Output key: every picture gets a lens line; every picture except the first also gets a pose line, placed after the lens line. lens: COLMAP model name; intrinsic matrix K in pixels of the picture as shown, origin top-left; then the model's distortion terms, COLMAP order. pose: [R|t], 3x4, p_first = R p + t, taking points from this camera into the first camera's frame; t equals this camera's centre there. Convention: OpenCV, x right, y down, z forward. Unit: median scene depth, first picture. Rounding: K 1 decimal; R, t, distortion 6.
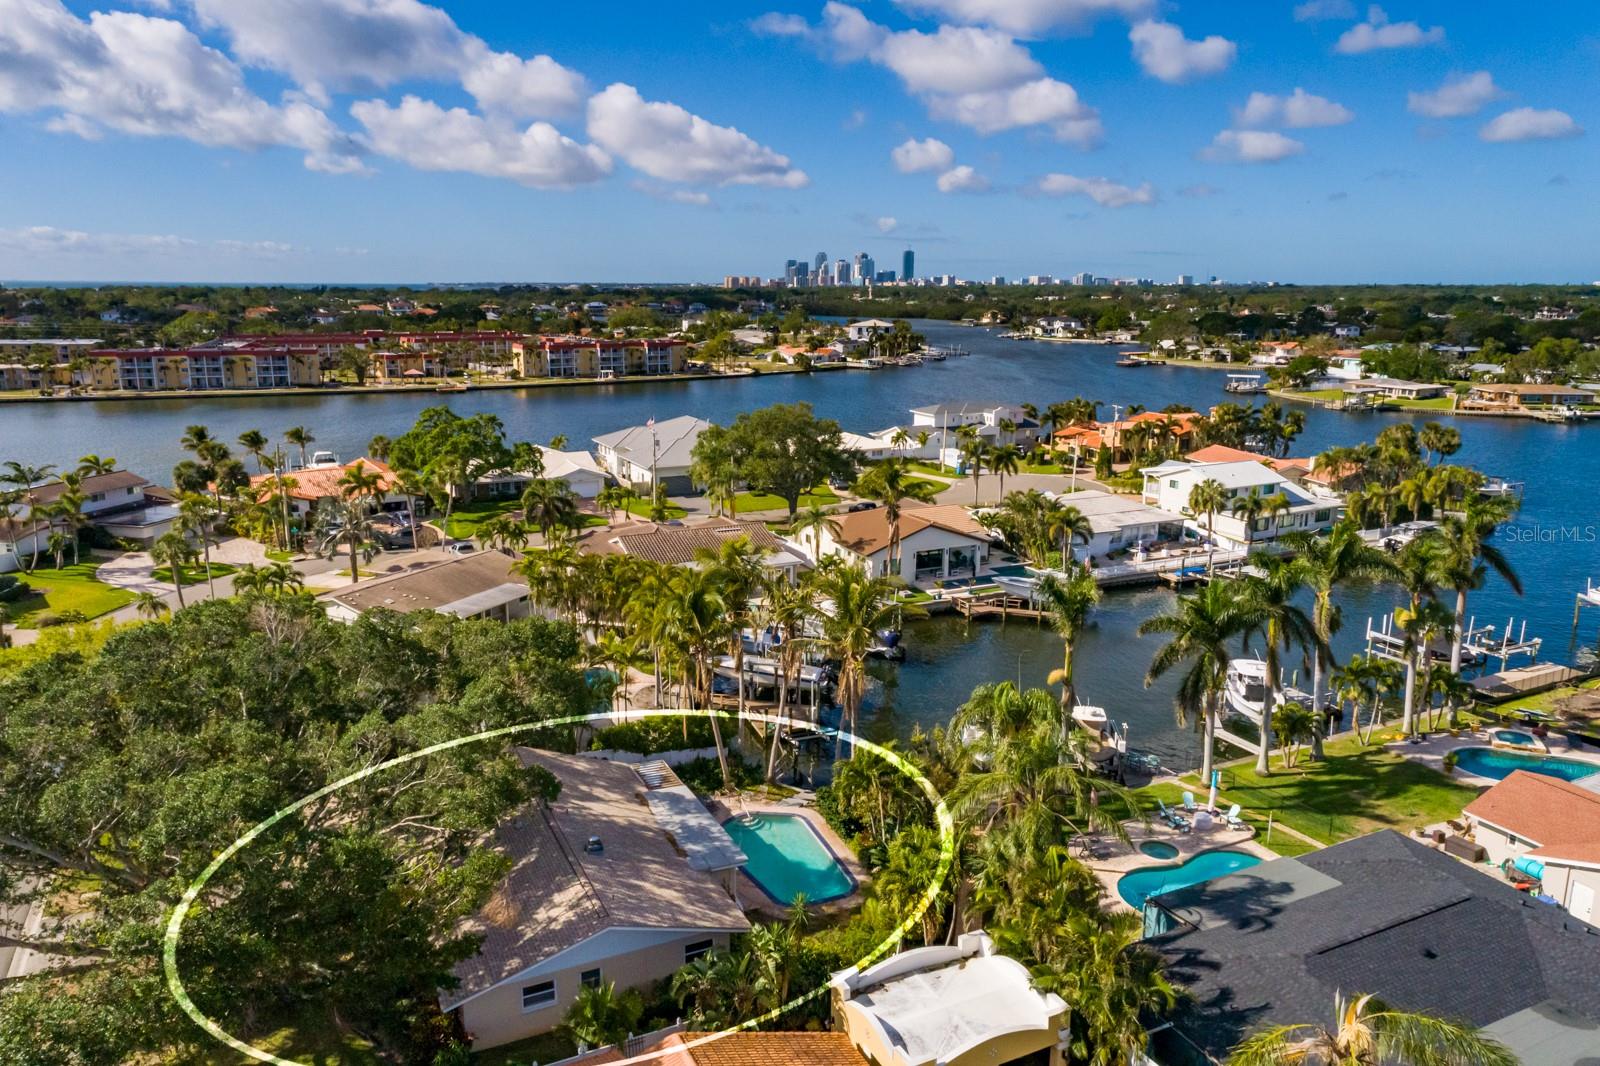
lens RADIAL K [[1113.7, 0, 798.9], [0, 1113.7, 533.0], [0, 0, 1]] dist [-0.008974, 0.023191]
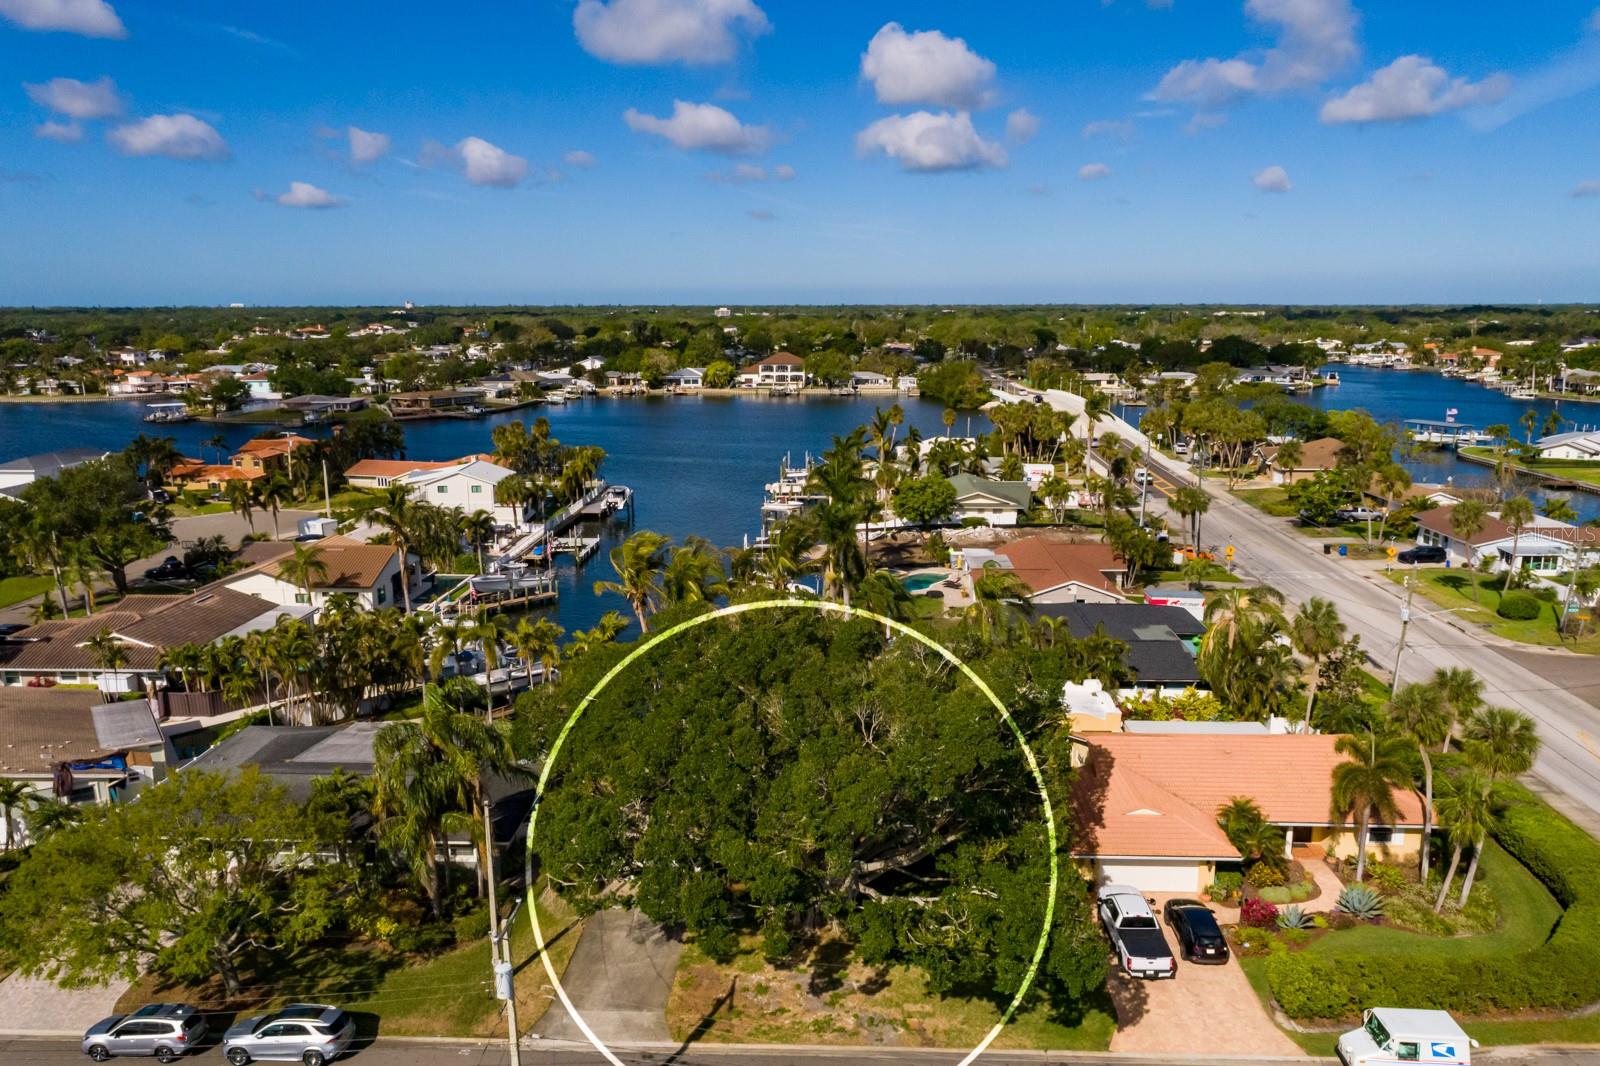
lens RADIAL K [[1120.7, 0, 803.2], [0, 1120.7, 603.3], [0, 0, 1]] dist [-0.000694, 0.010584]
pose [[0.476959, -0.231648, 0.847850, -0.212901], [0.198331, 0.968129, 0.152940, -0.014729], [-0.856257, 0.095209, 0.507701, 0.054216]]
